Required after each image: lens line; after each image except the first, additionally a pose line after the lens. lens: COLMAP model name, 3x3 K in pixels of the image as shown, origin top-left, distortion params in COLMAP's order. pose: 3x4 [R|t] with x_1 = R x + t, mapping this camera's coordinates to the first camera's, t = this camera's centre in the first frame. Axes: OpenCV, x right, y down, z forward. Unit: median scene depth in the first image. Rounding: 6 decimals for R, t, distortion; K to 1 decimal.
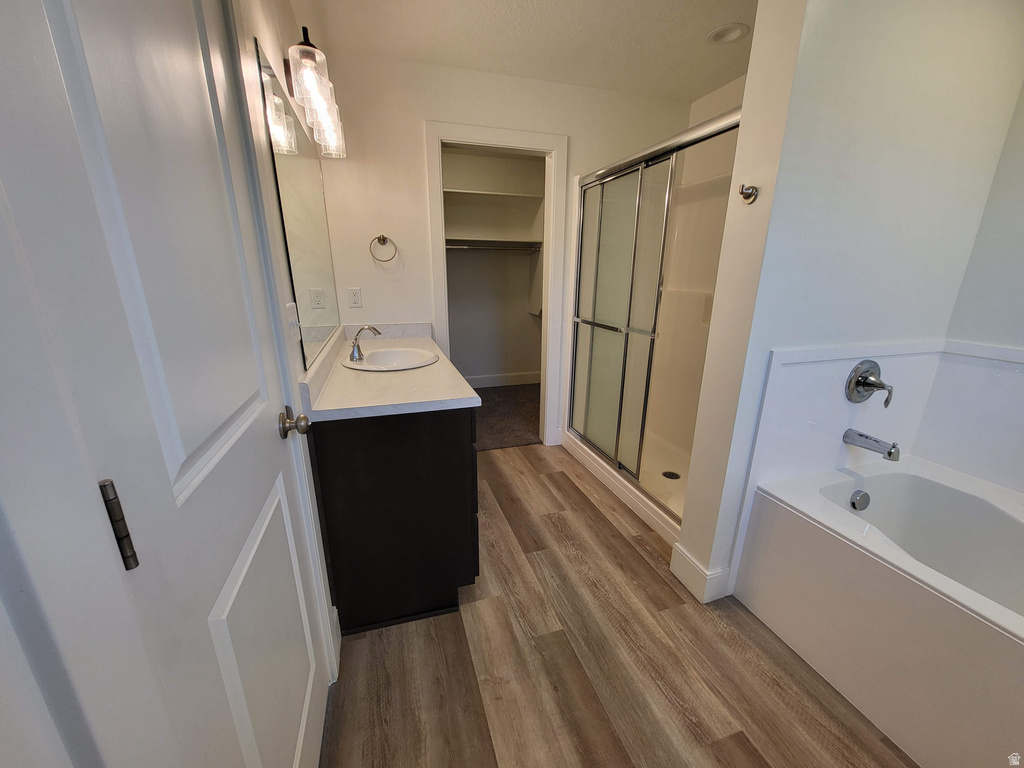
lens RADIAL K [[400.2, 0, 512.0], [0, 400.2, 391.3], [0, 0, 1]] dist [-0.000100, -0.000060]
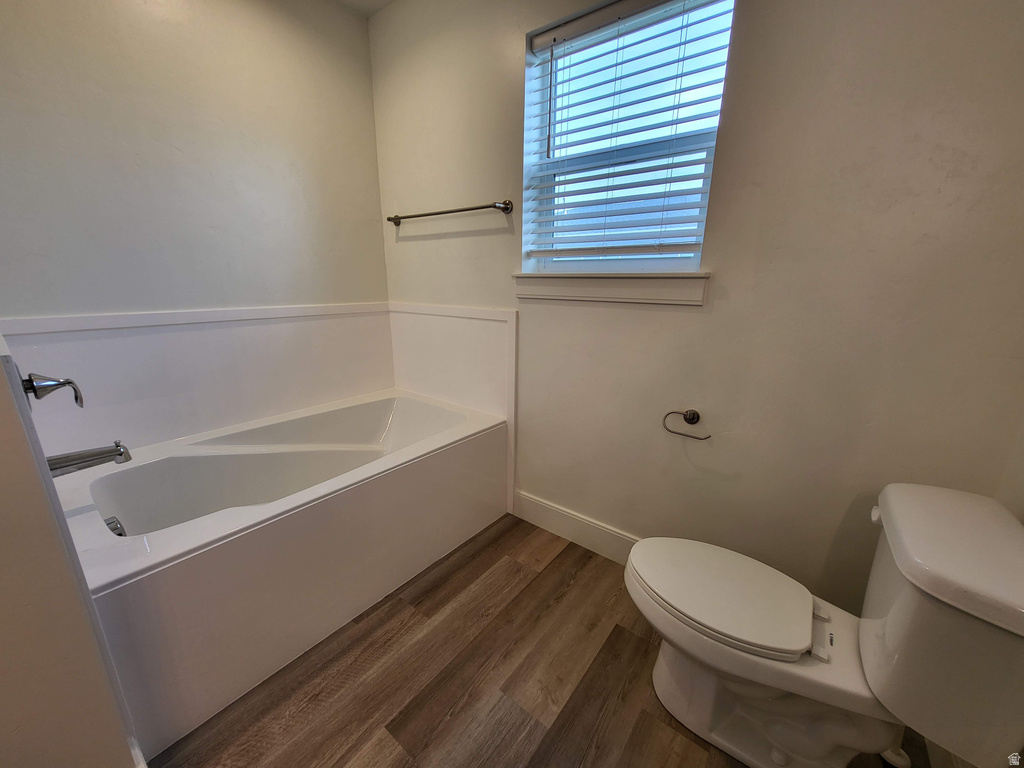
lens RADIAL K [[400.2, 0, 512.0], [0, 400.2, 391.3], [0, 0, 1]] dist [-0.000100, -0.000060]
pose [[-0.567166, -0.232297, 0.790165, -0.124583], [0.220255, 0.881676, 0.417294, -0.135679], [-0.793606, 0.410713, -0.448892, 0.785427]]
